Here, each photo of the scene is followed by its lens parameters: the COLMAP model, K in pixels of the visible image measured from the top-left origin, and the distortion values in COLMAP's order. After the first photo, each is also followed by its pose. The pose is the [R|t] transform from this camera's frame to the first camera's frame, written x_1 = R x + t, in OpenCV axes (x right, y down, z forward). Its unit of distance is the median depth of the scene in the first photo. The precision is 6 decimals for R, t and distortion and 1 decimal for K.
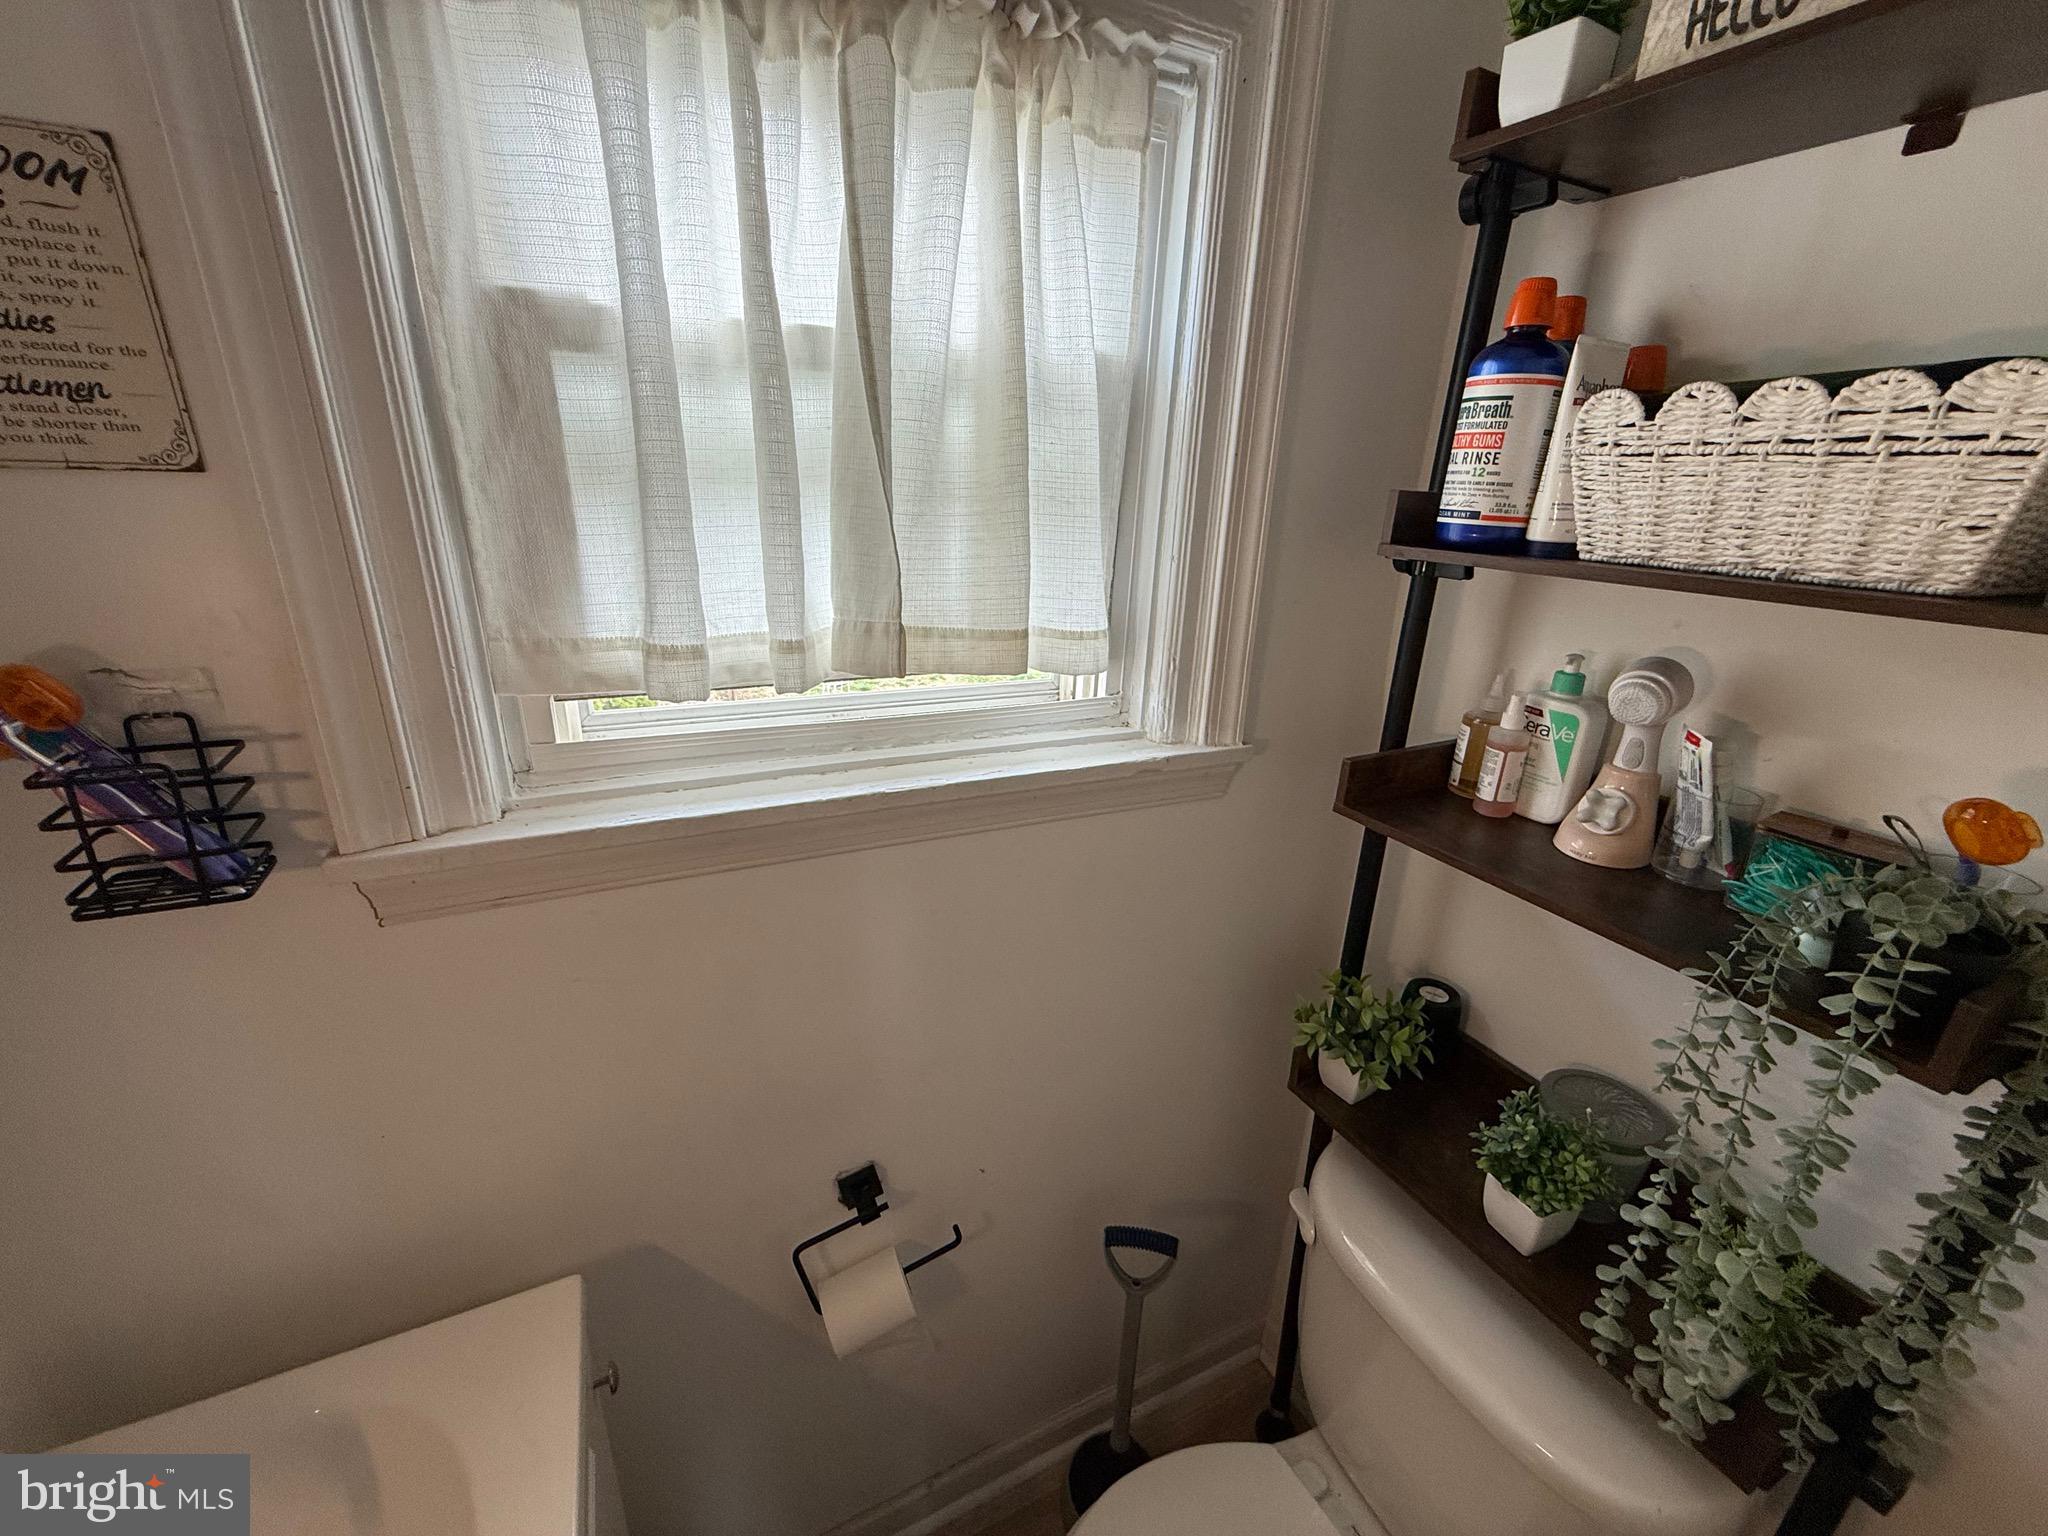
lens RADIAL K [[820.1, 0, 1021.0], [0, 820.1, 749.5], [0, 0, 1]] dist [-0.001148, 0.000535]
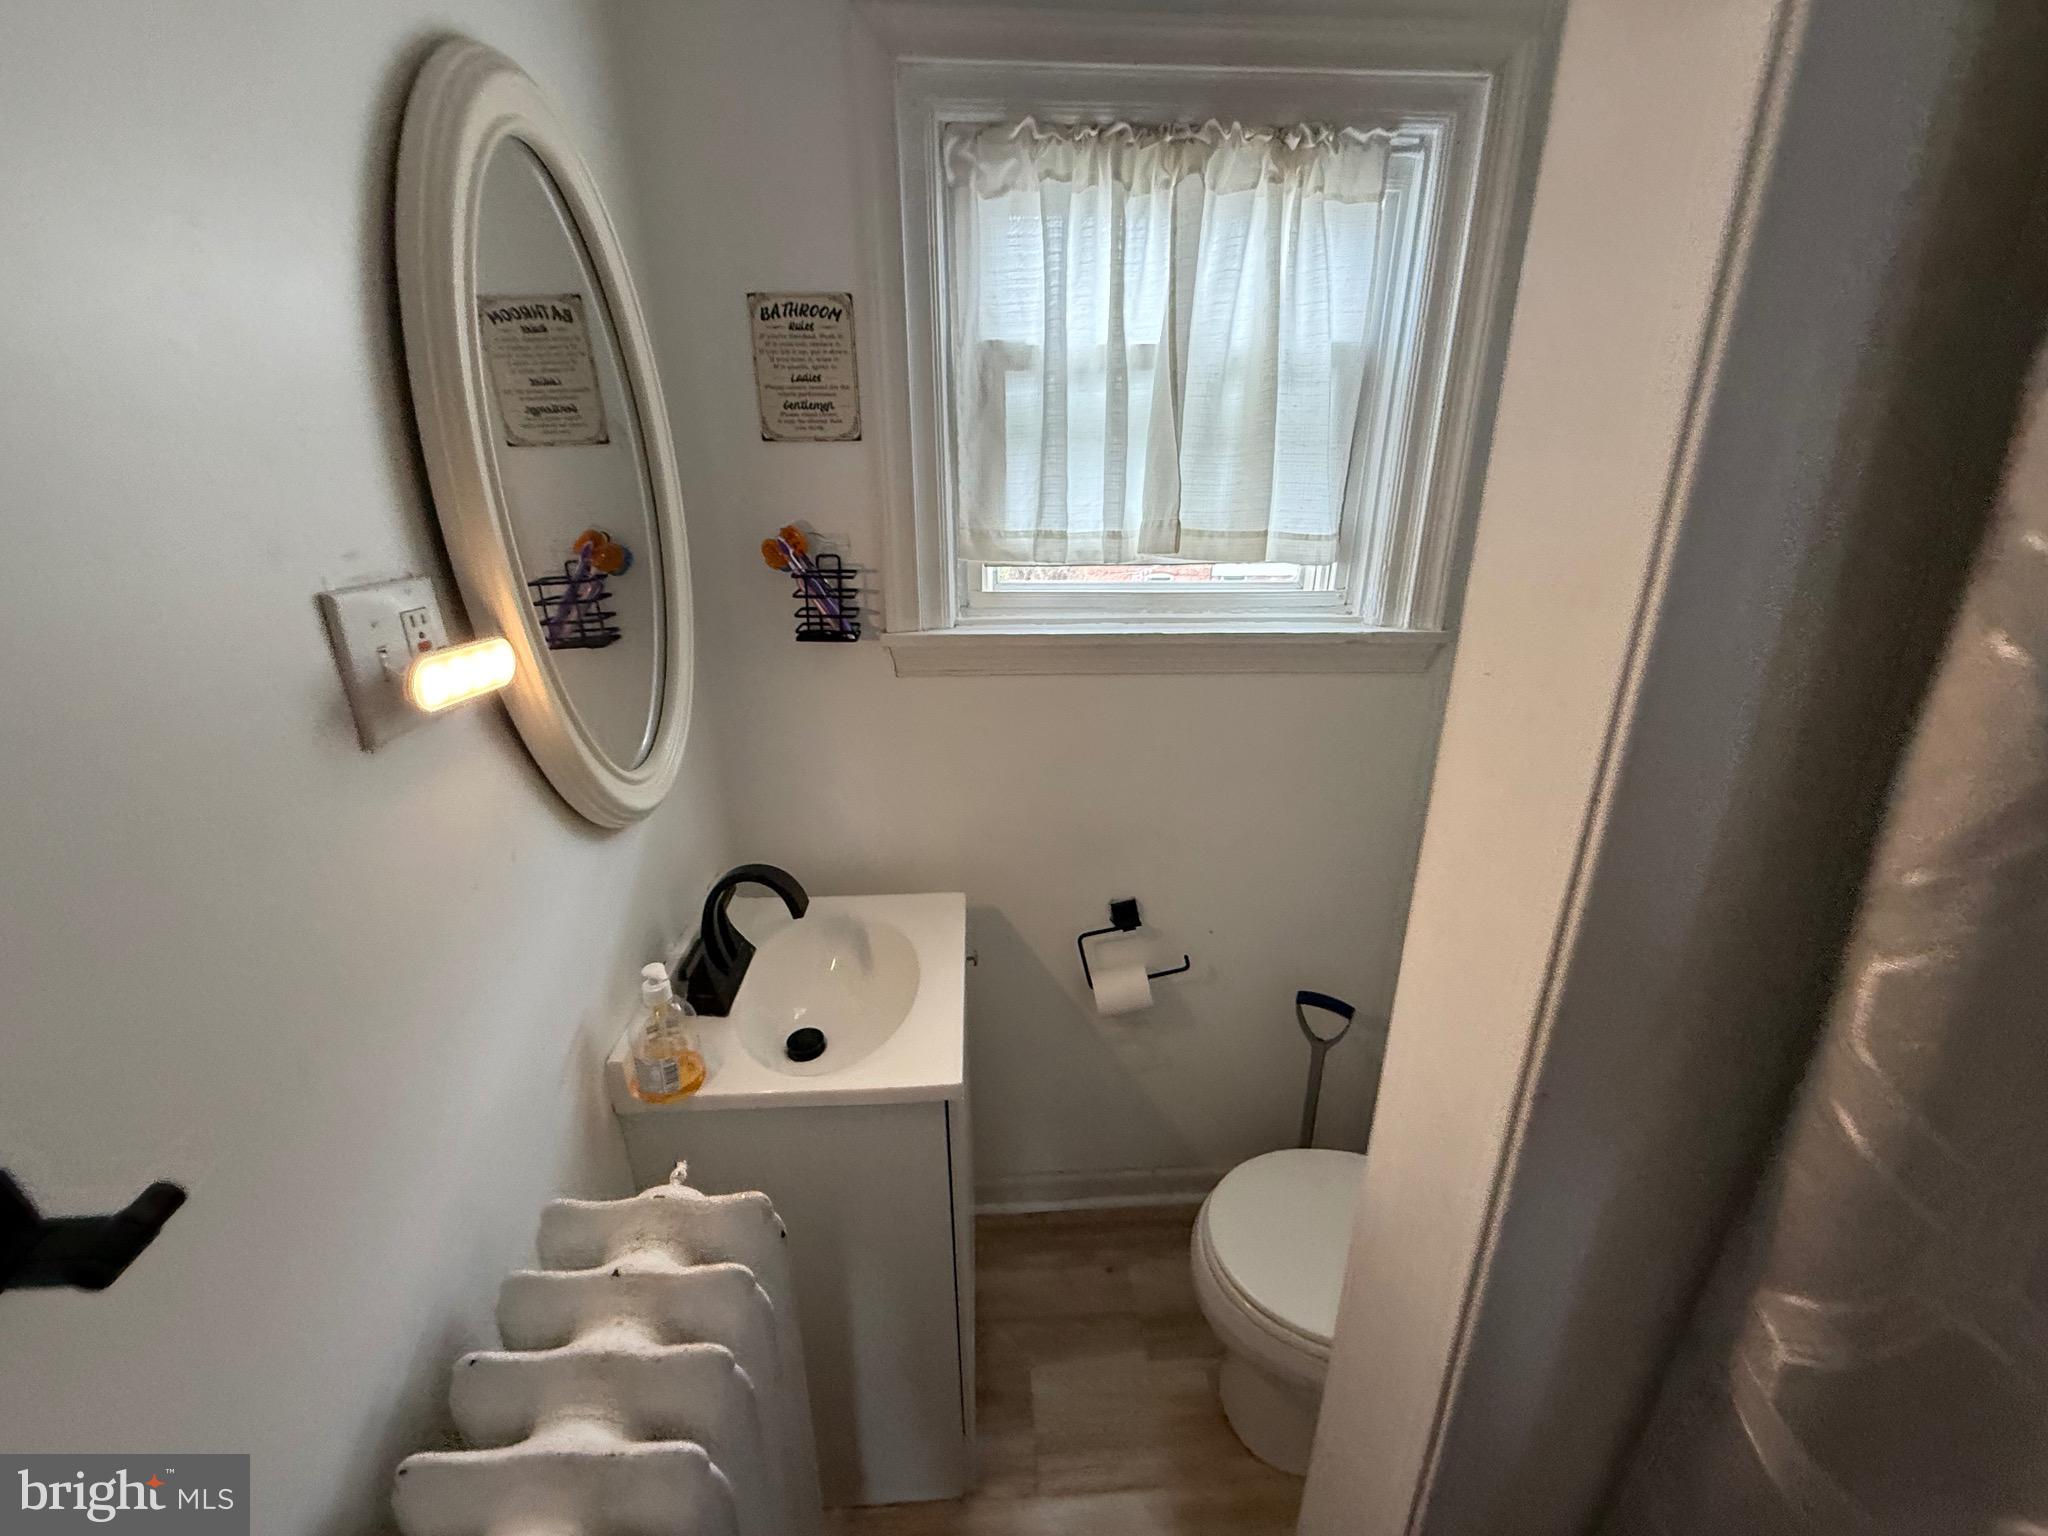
lens RADIAL K [[820.1, 0, 1011.5], [0, 820.1, 748.1], [0, 0, 1]] dist [-0.001148, 0.000535]
pose [[0.919022, 0.098396, -0.381730, 0.214258], [-0.092775, 0.995135, 0.033152, 0.274905], [0.383135, 0.004948, 0.923679, -0.645774]]
